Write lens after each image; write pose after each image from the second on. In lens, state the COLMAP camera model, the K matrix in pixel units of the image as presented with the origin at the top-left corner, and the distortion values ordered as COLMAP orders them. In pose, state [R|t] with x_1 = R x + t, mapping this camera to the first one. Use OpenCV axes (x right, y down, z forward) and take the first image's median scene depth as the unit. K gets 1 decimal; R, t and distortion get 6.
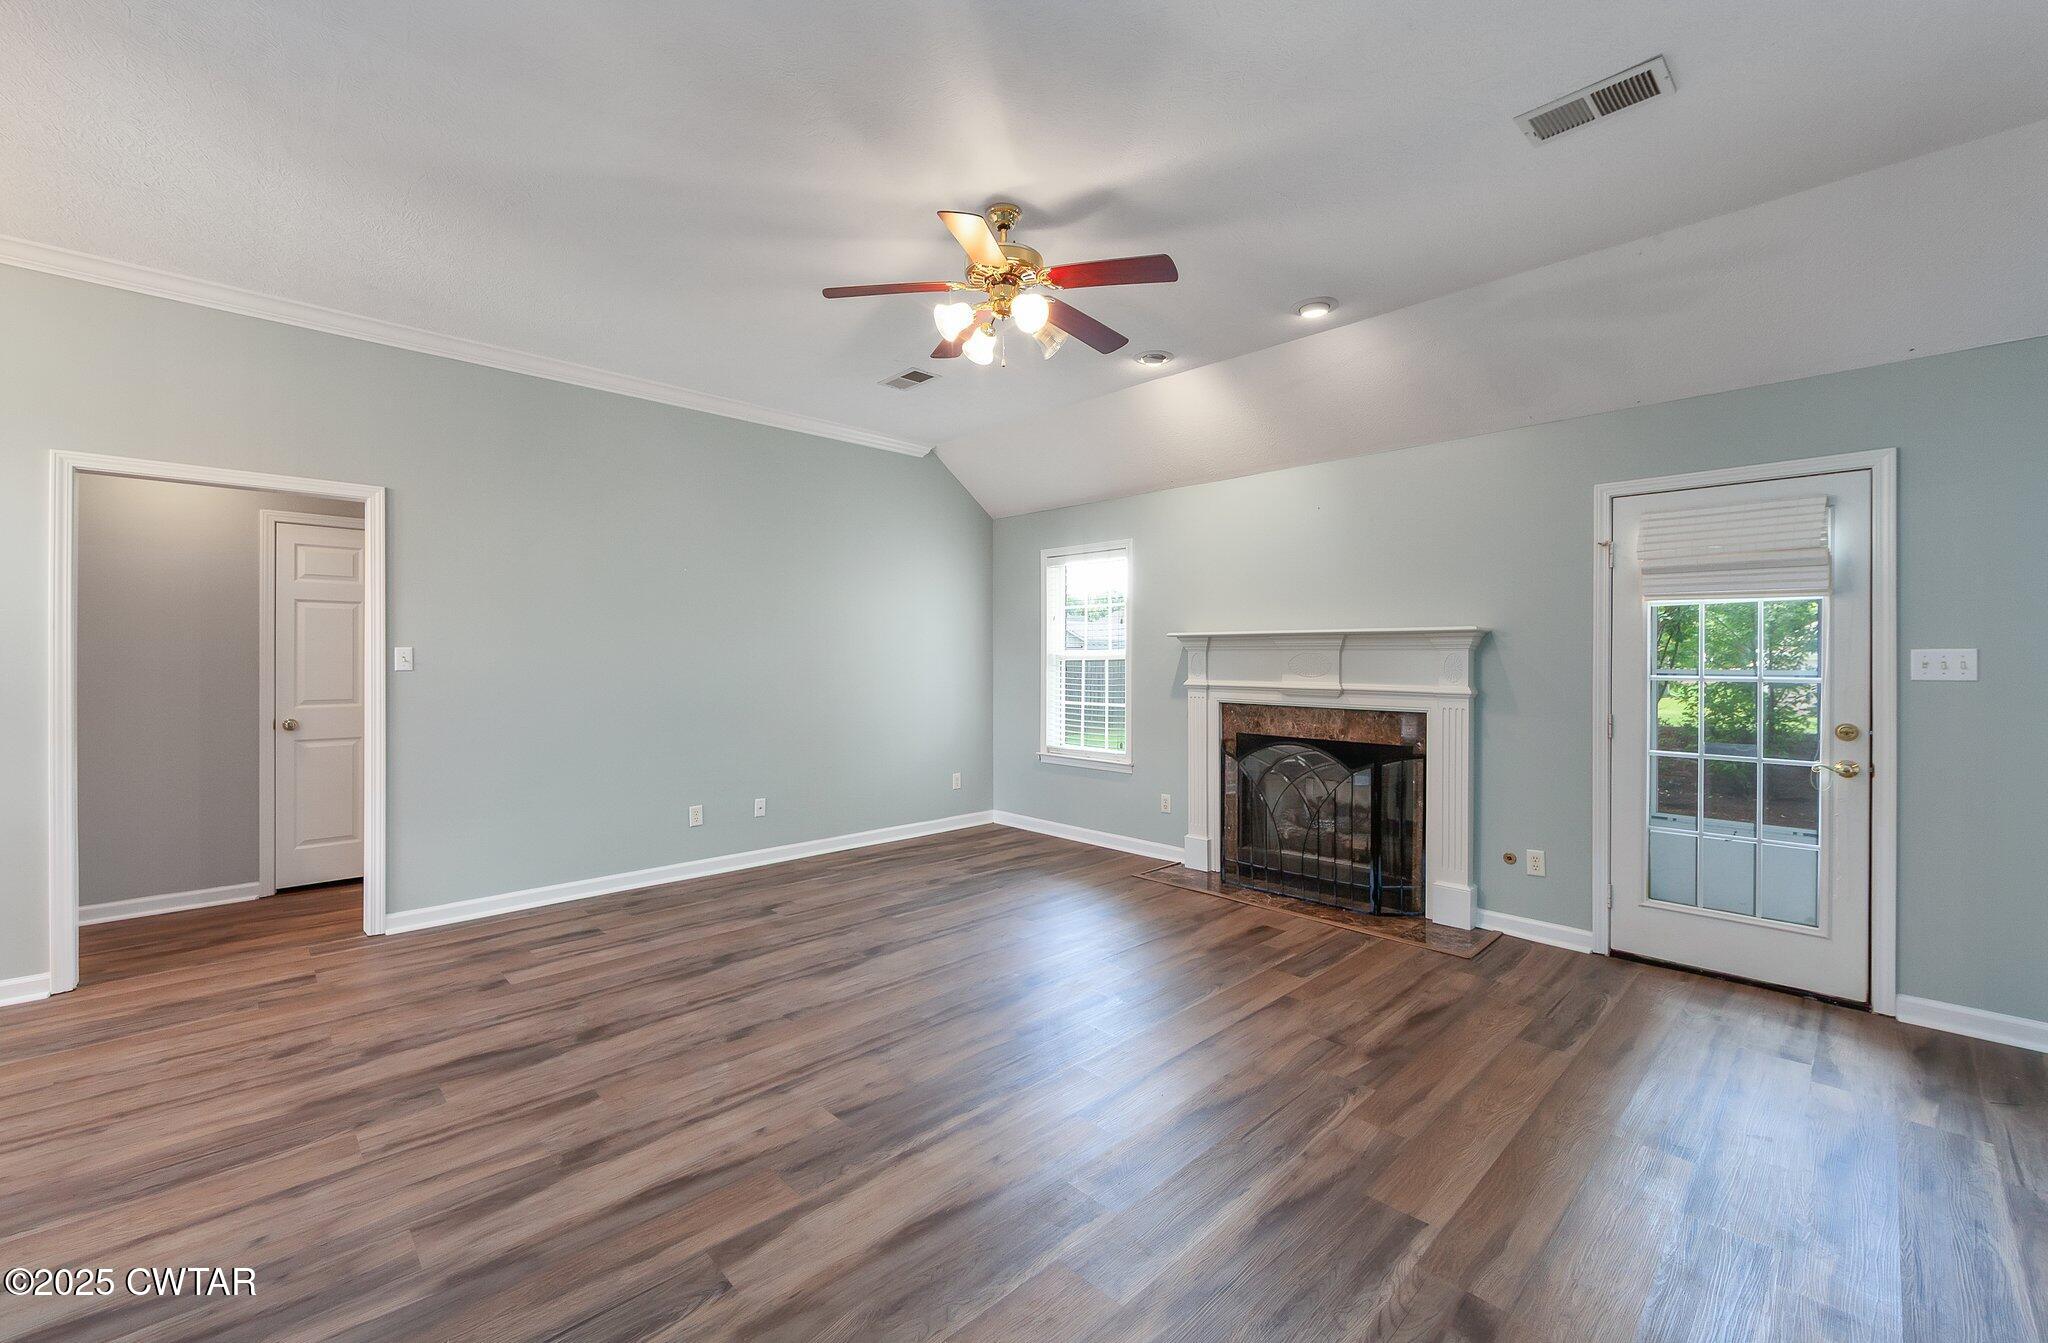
lens RADIAL K [[821.5, 0, 1021.9], [0, 821.5, 663.6], [0, 0, 1]] dist [-0.002002, -0.000309]
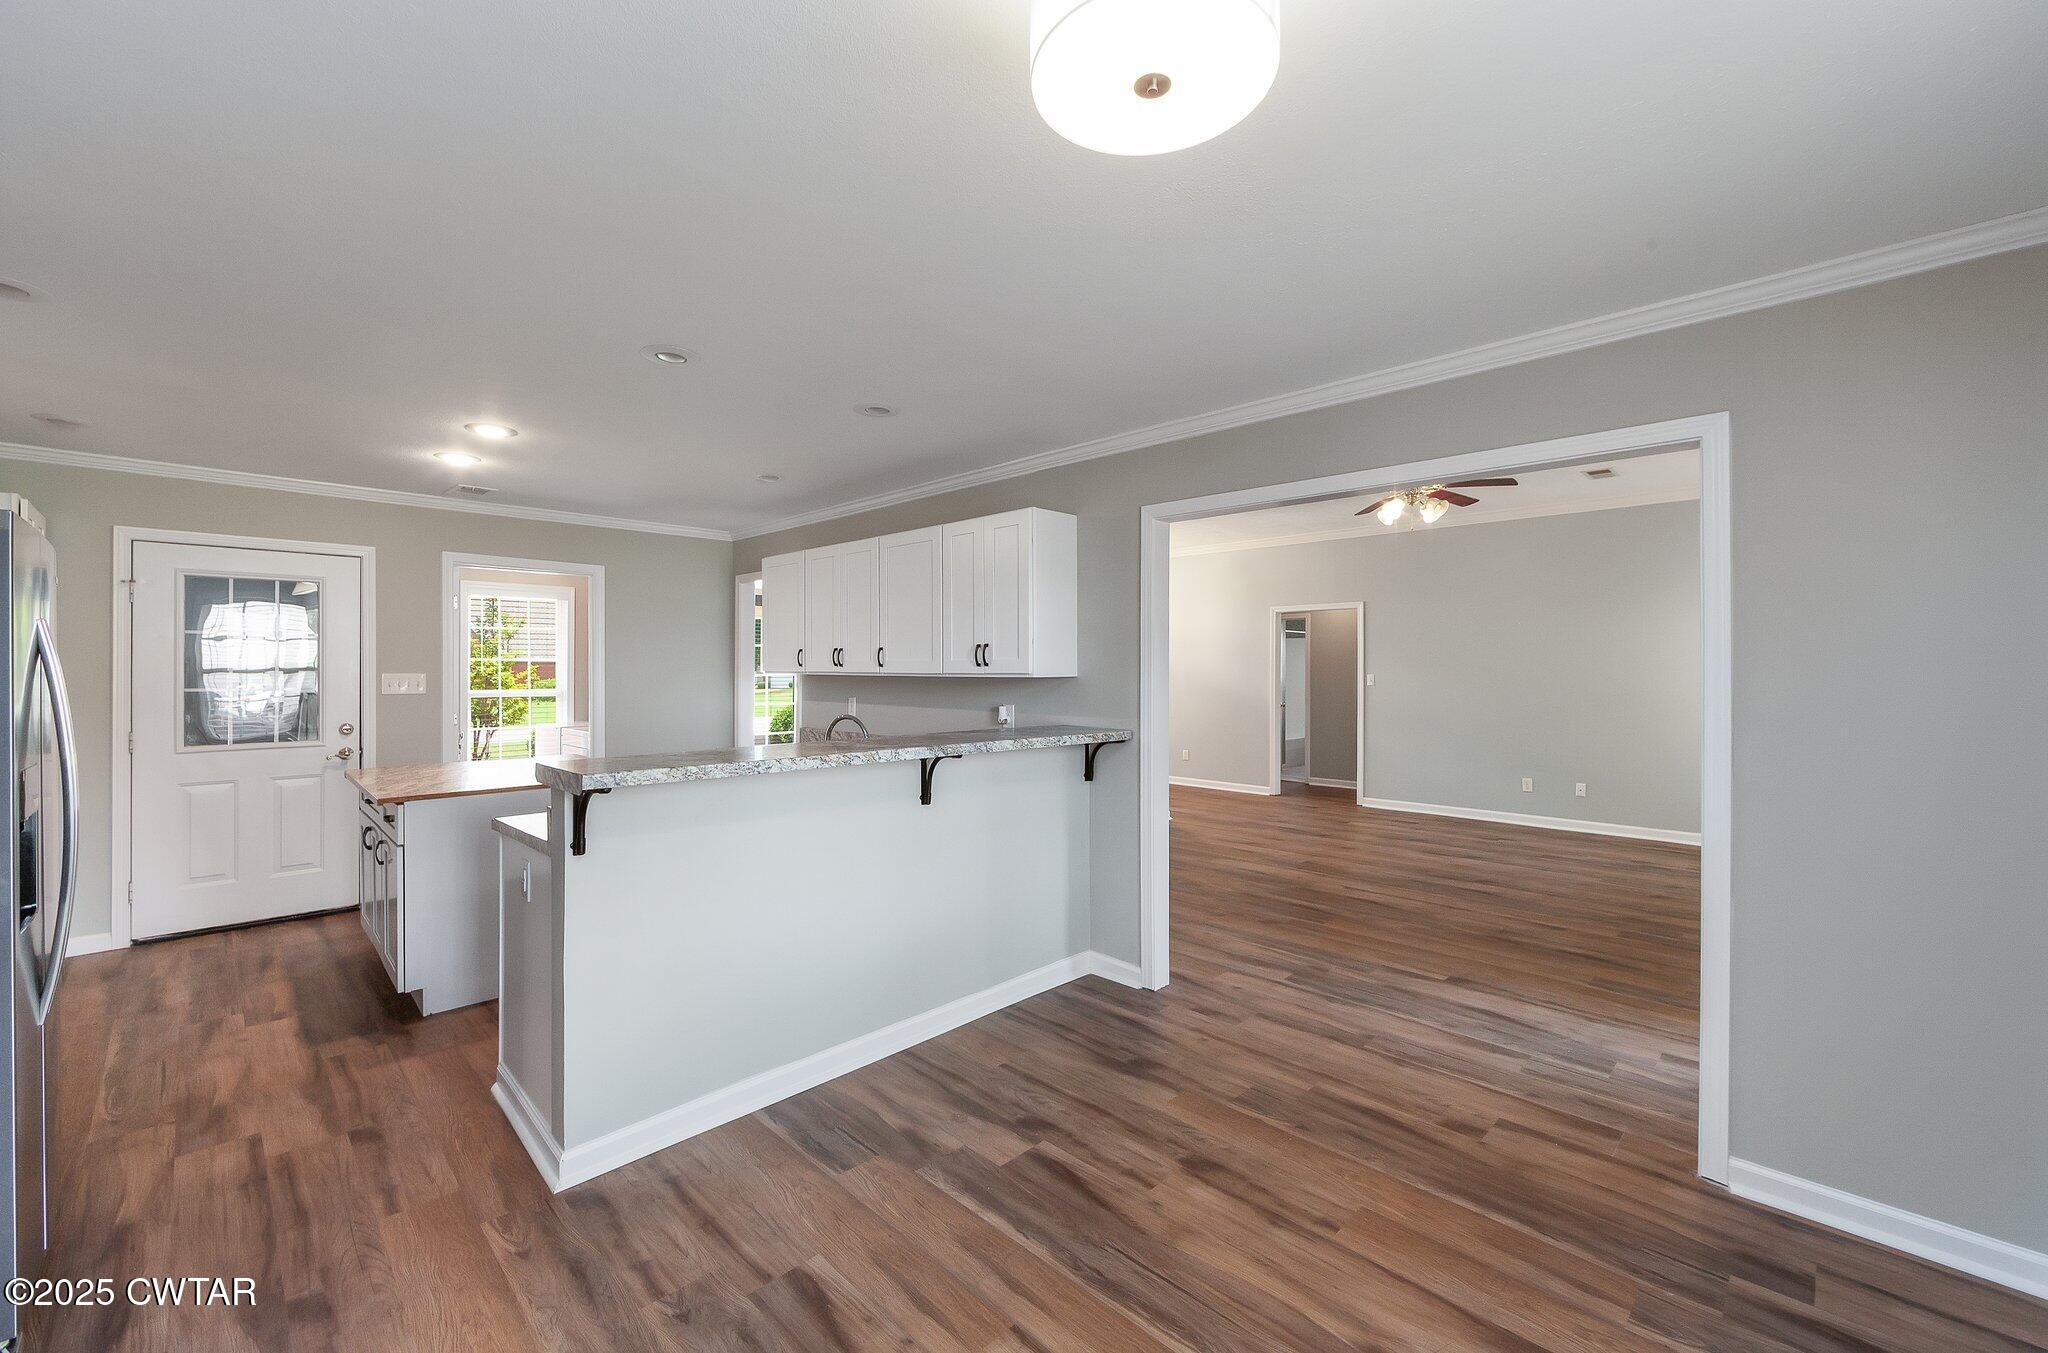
lens RADIAL K [[821.5, 0, 1013.8], [0, 821.5, 667.8], [0, 0, 1]] dist [-0.002002, -0.000309]
pose [[0.019526, -0.006942, -0.999785, 1.619081], [-0.008205, 0.999941, -0.007103, -0.016798], [0.999776, 0.008342, 0.019468, 0.035728]]
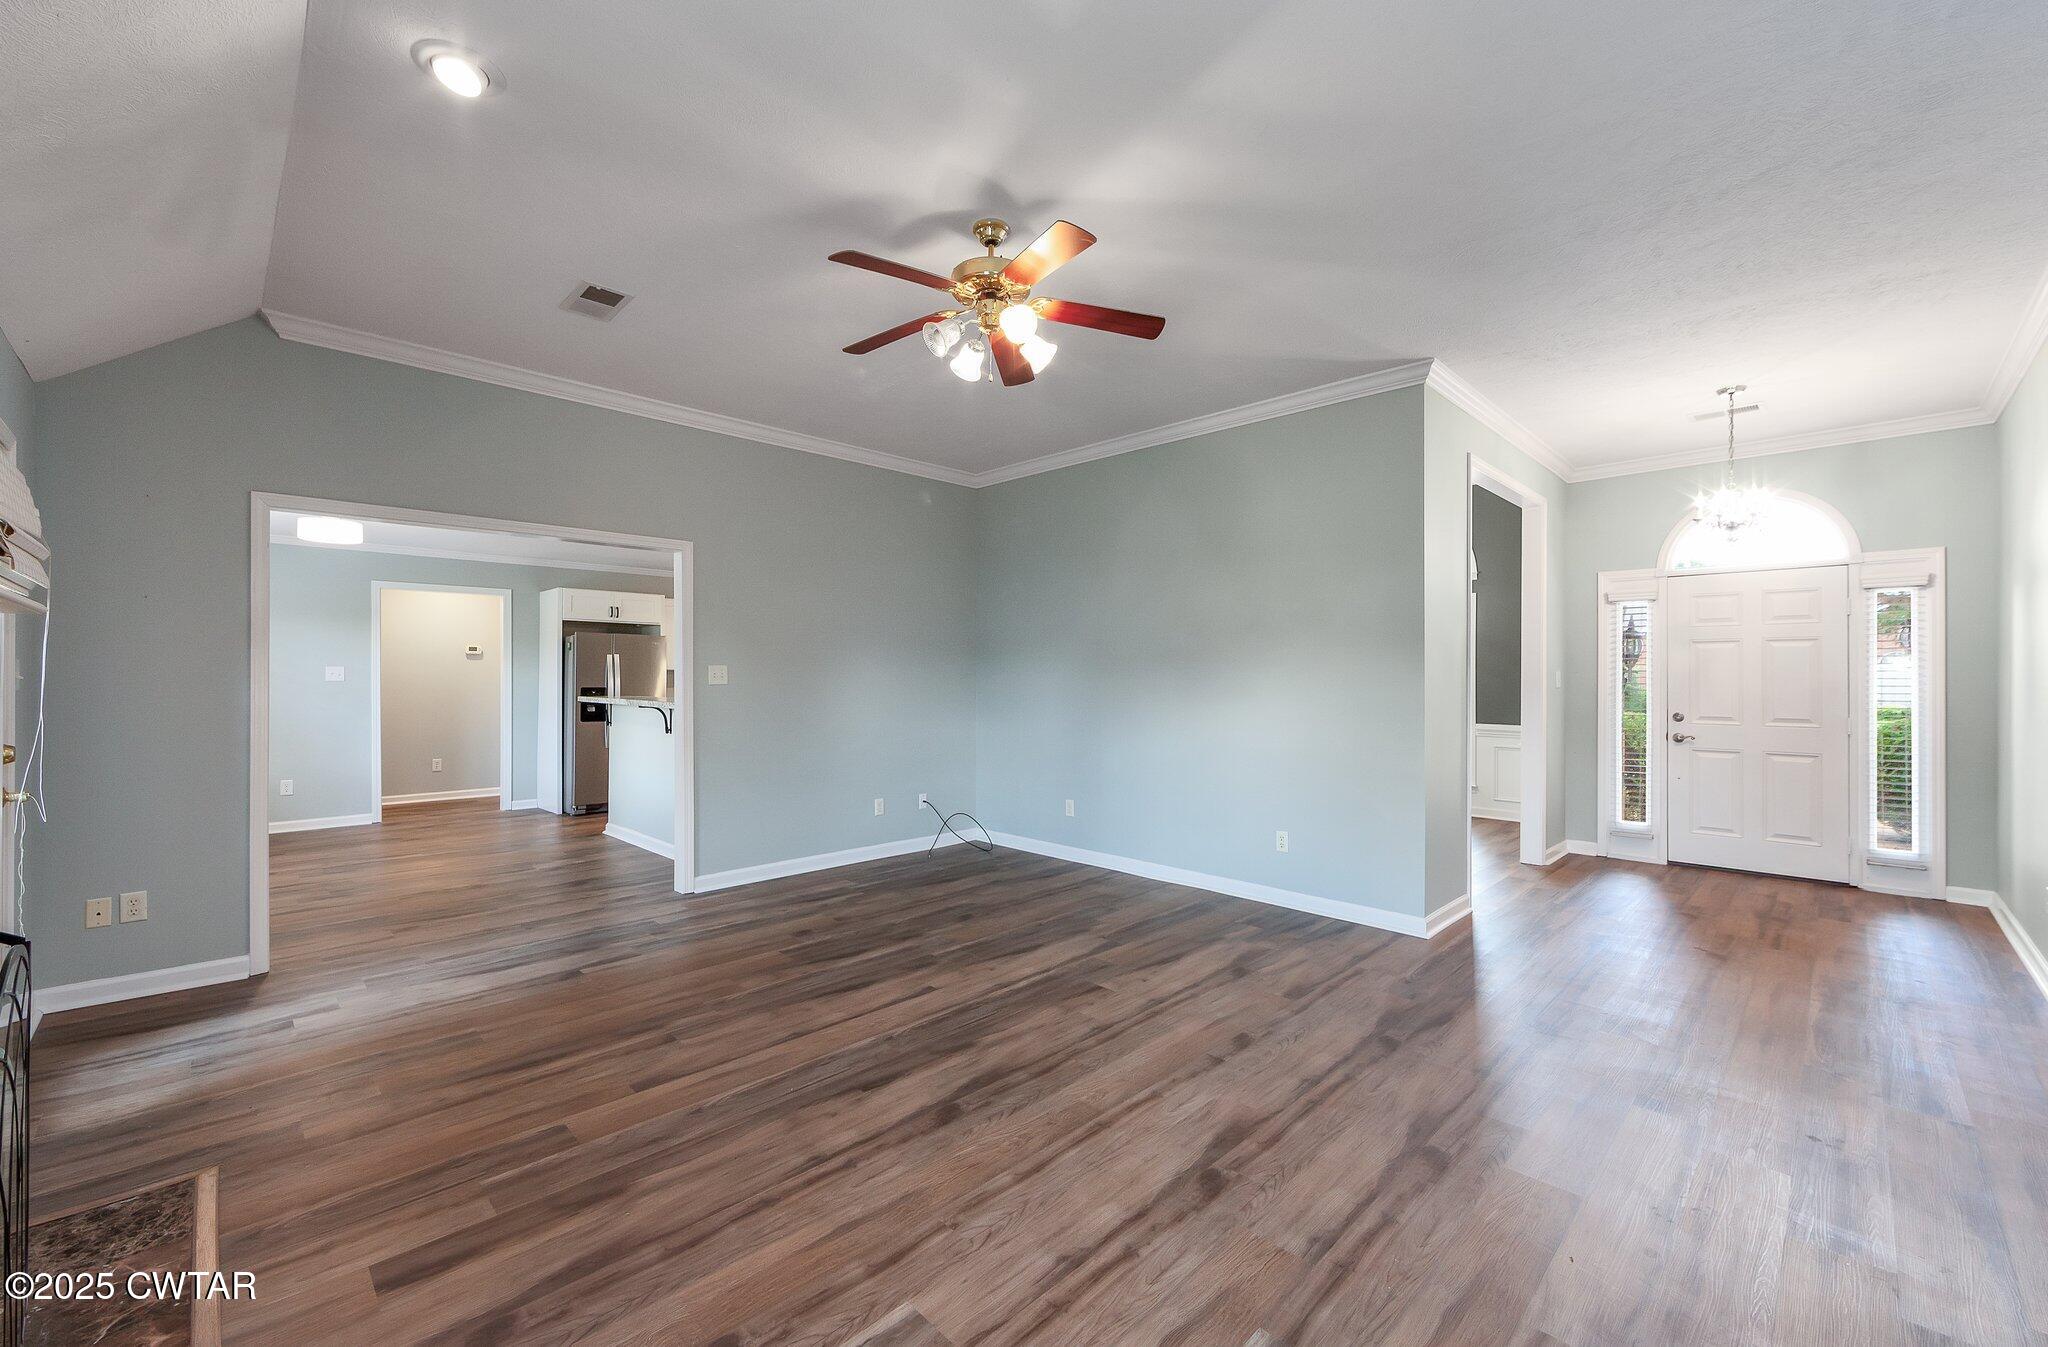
lens RADIAL K [[821.5, 0, 1026.1], [0, 821.5, 671.4], [0, 0, 1]] dist [-0.002002, -0.000309]
pose [[-0.999752, -0.005895, -0.021494, -0.039749], [-0.005951, 0.999979, 0.002524, -0.011795], [0.021479, 0.002652, -0.999766, 1.737271]]
